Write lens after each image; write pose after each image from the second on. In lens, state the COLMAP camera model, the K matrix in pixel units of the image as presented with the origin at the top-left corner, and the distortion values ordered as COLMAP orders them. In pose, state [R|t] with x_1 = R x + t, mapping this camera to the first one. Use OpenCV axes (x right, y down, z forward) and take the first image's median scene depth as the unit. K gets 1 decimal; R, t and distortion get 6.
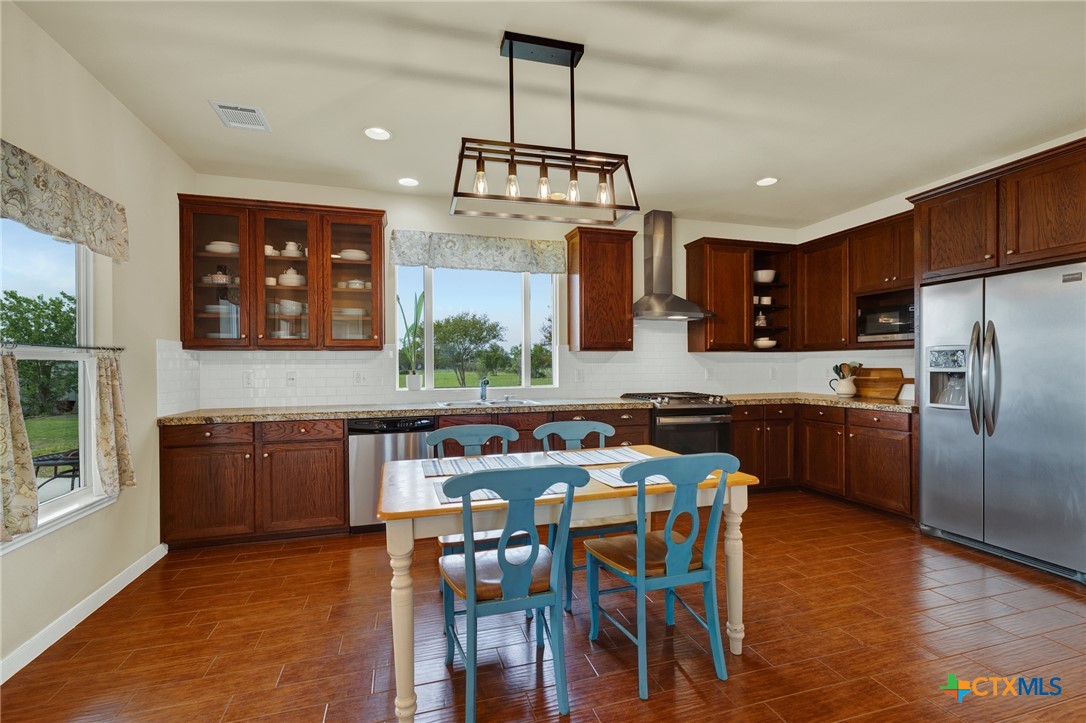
lens RADIAL K [[465.8, 0, 538.4], [0, 465.8, 364.6], [0, 0, 1]] dist [-0.011514, 0.004612]
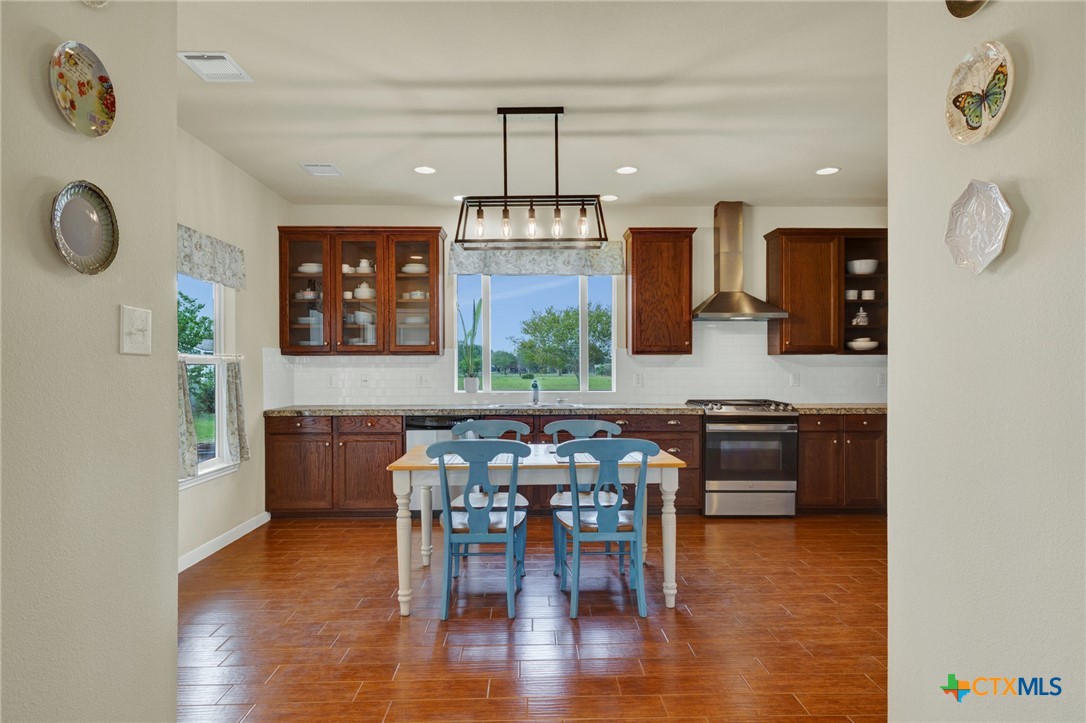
lens RADIAL K [[613.3, 0, 543.5], [0, 613.3, 369.5], [0, 0, 1]] dist [-0.019320, -0.000283]
pose [[0.967347, 0.003484, -0.253433, 0.287389], [-0.002735, 0.999991, 0.003310, -0.002565], [0.253442, -0.002508, 0.967347, -0.354968]]
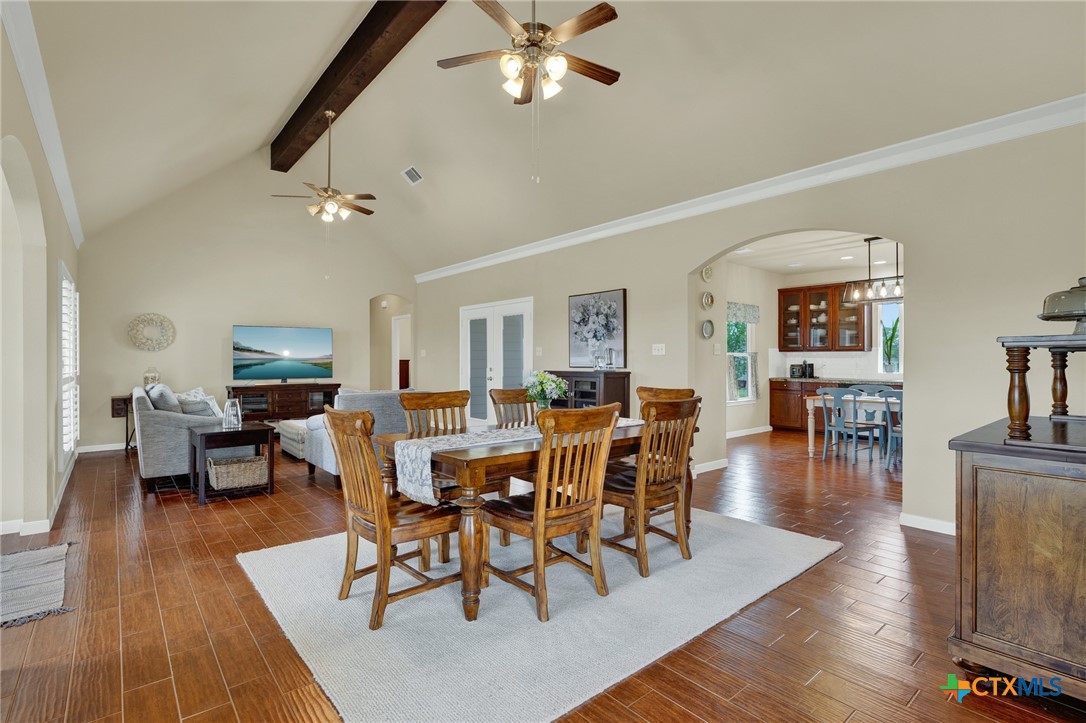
lens RADIAL K [[522.1, 0, 541.7], [0, 522.1, 359.7], [0, 0, 1]] dist [-0.001292, -0.000002]
pose [[0.395967, 0.009330, -0.918217, 1.249866], [0.000095, 0.999948, 0.010201, -0.019247], [0.918265, -0.004126, 0.395946, -1.227678]]
